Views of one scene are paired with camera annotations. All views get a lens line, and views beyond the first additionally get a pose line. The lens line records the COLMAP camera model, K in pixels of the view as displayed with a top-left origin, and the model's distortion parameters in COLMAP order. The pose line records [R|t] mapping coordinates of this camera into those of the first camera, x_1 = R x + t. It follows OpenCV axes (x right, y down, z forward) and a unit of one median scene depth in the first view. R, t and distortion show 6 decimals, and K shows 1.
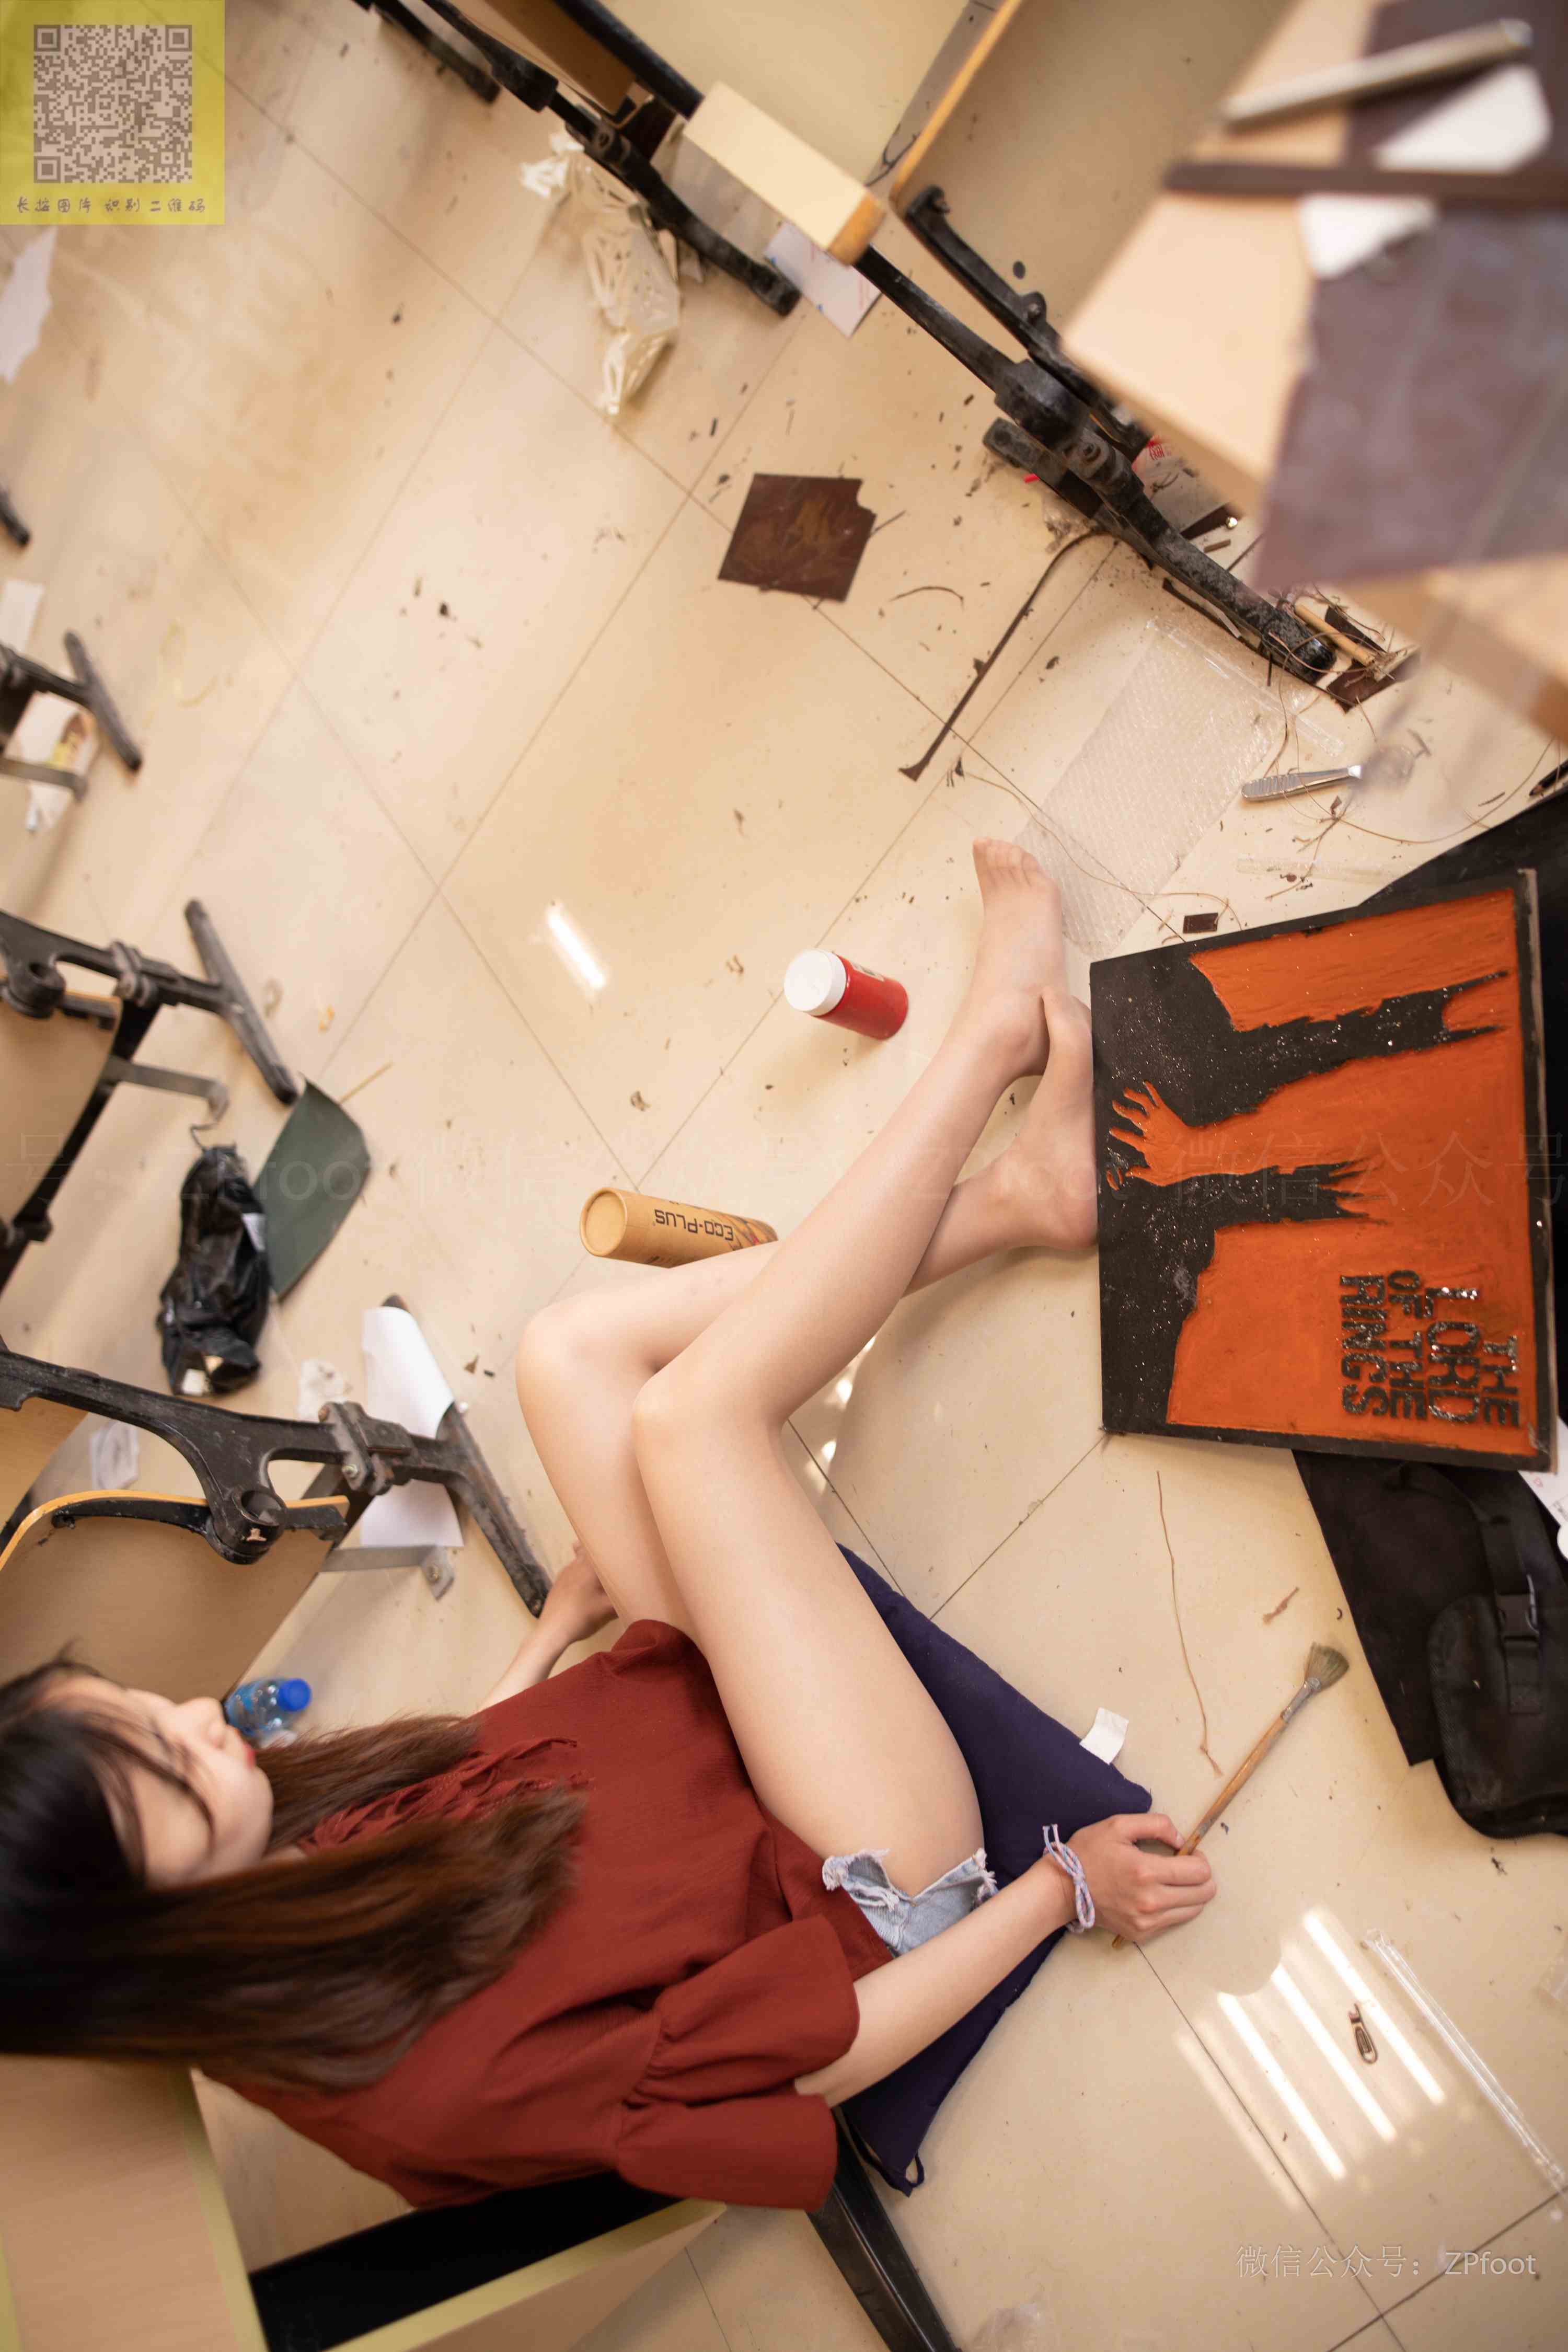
lens RADIAL K [[1641.1, 0, 784.0], [0, 1641.1, 1176.0], [0, 0, 1]] dist [0.000349, 0.000077]
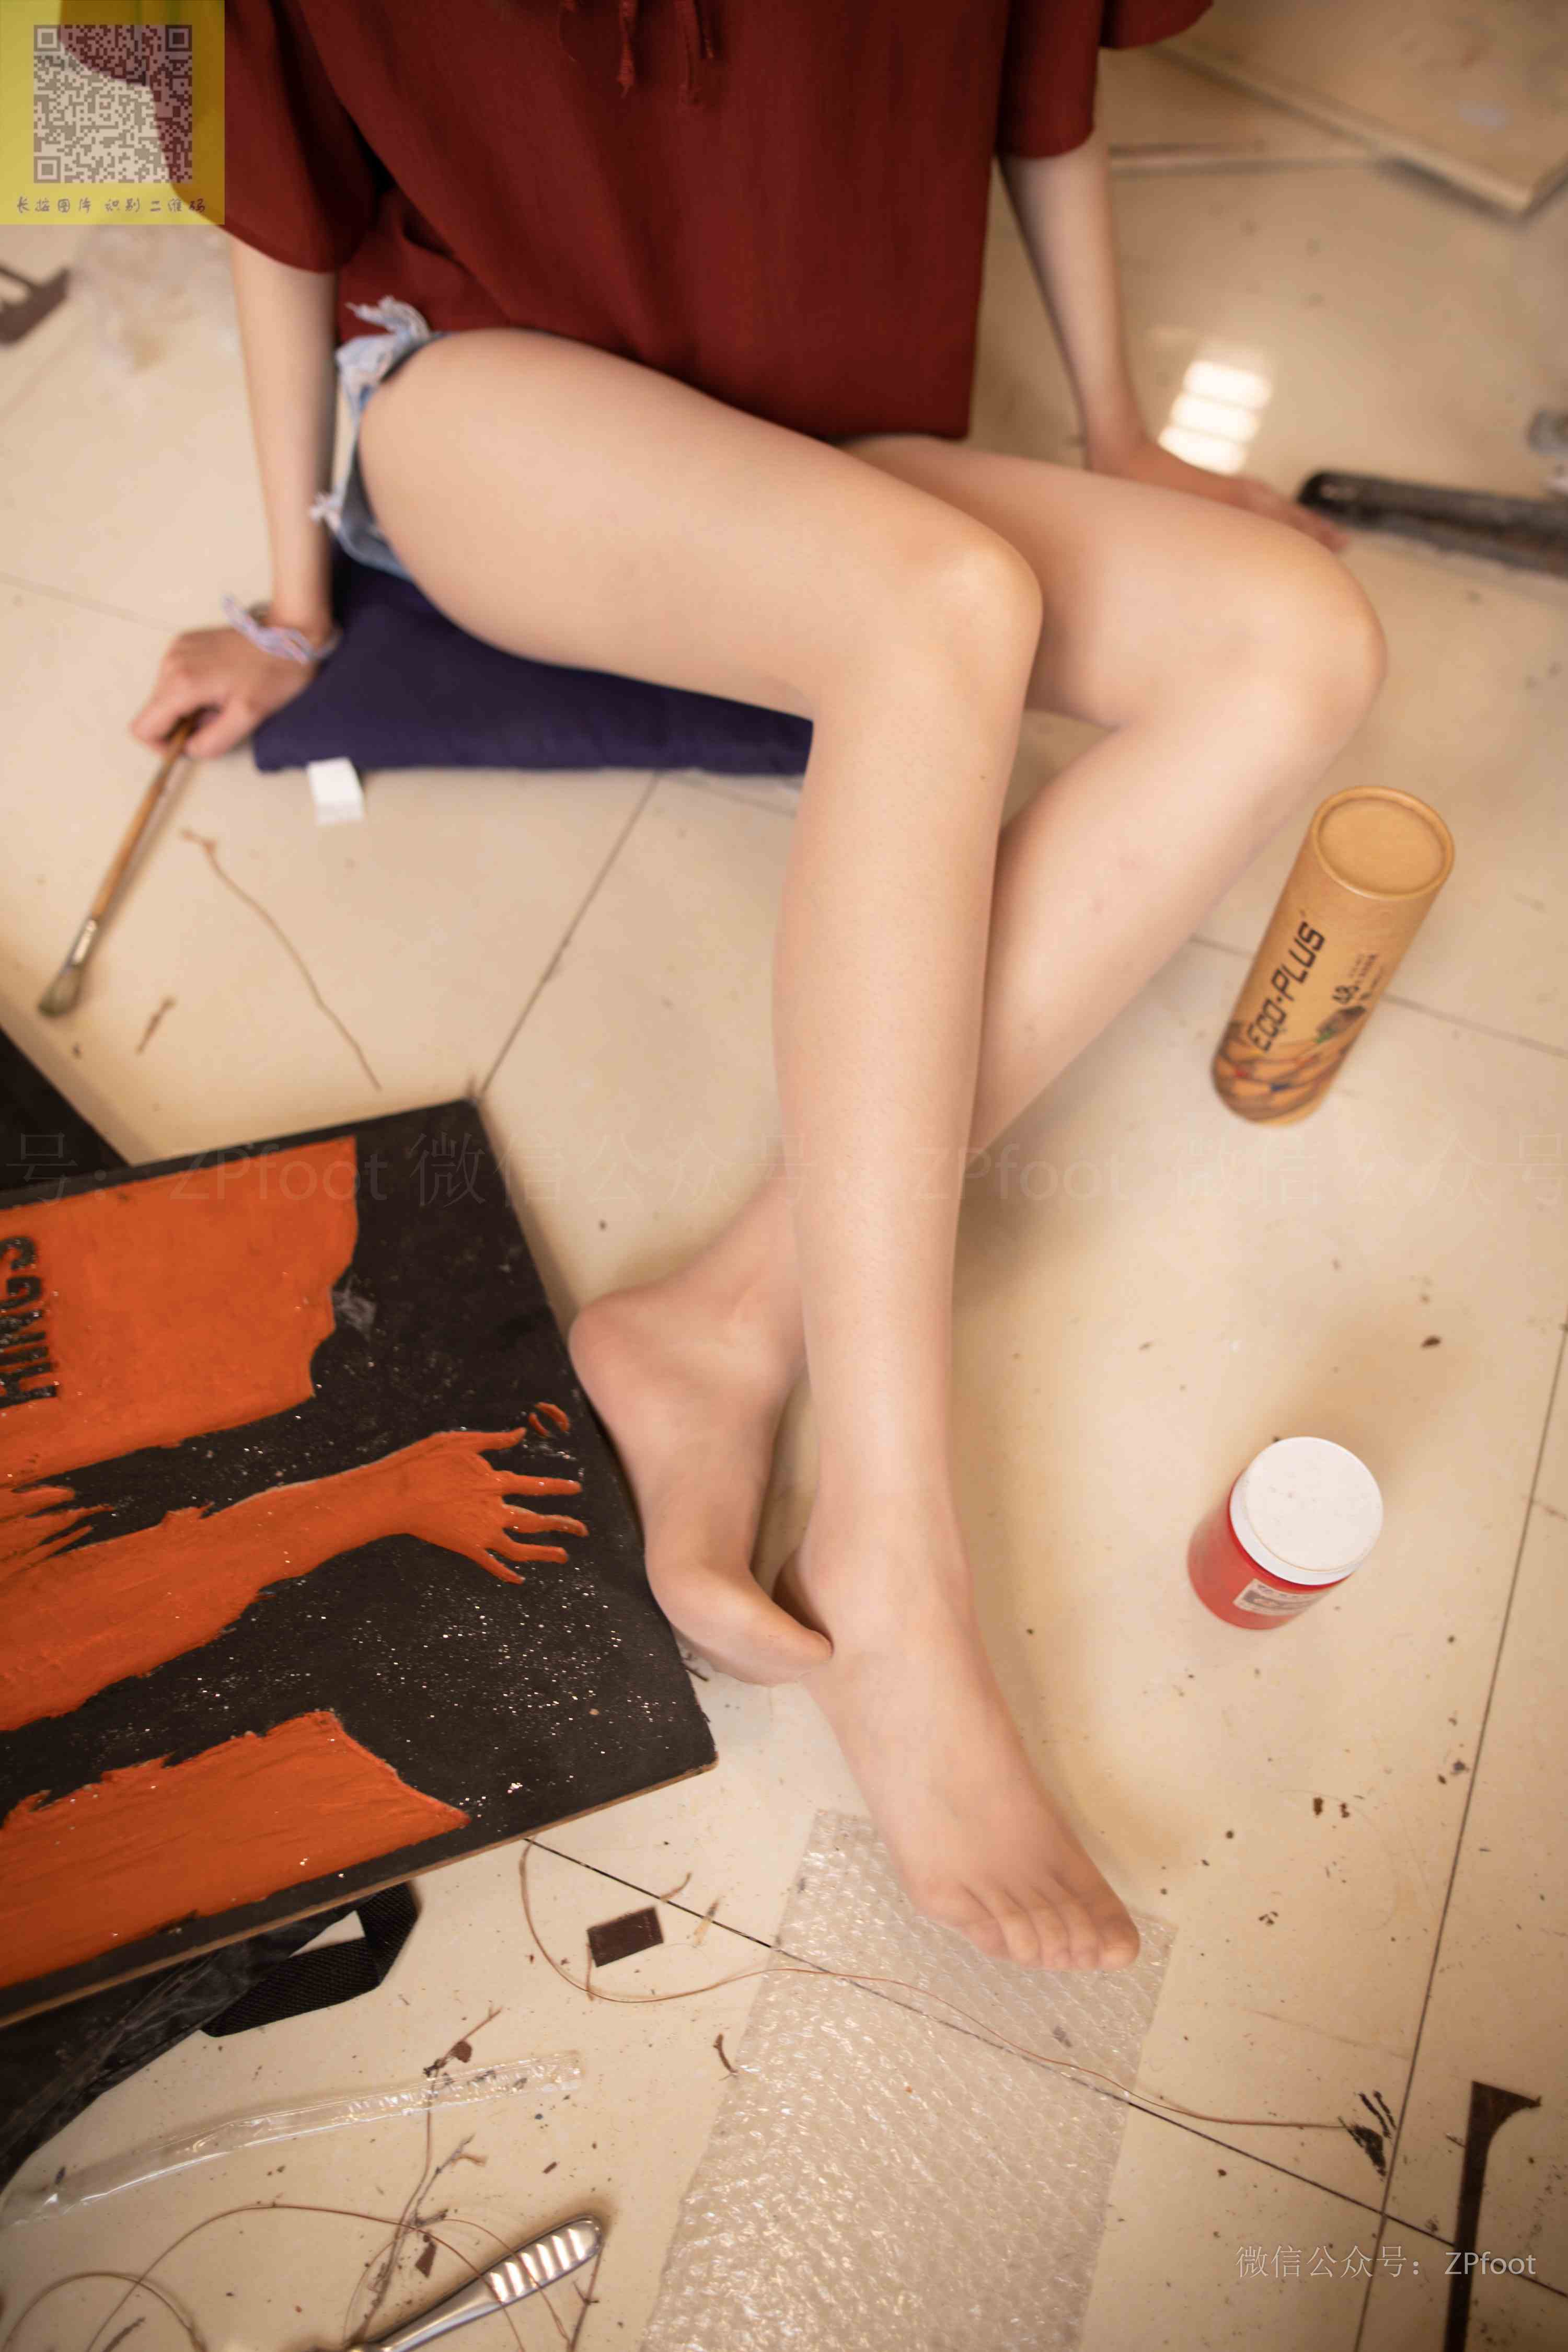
lens RADIAL K [[1568.0, 0, 784.0], [0, 1568.0, 1176.0], [0, 0, 1]] dist [-0.002067, -0.001686]
pose [[-0.646615, 0.612910, 0.454126, -0.178377], [-0.324388, -0.759753, 0.563513, -0.301098], [0.690407, 0.217063, 0.690089, 0.698449]]
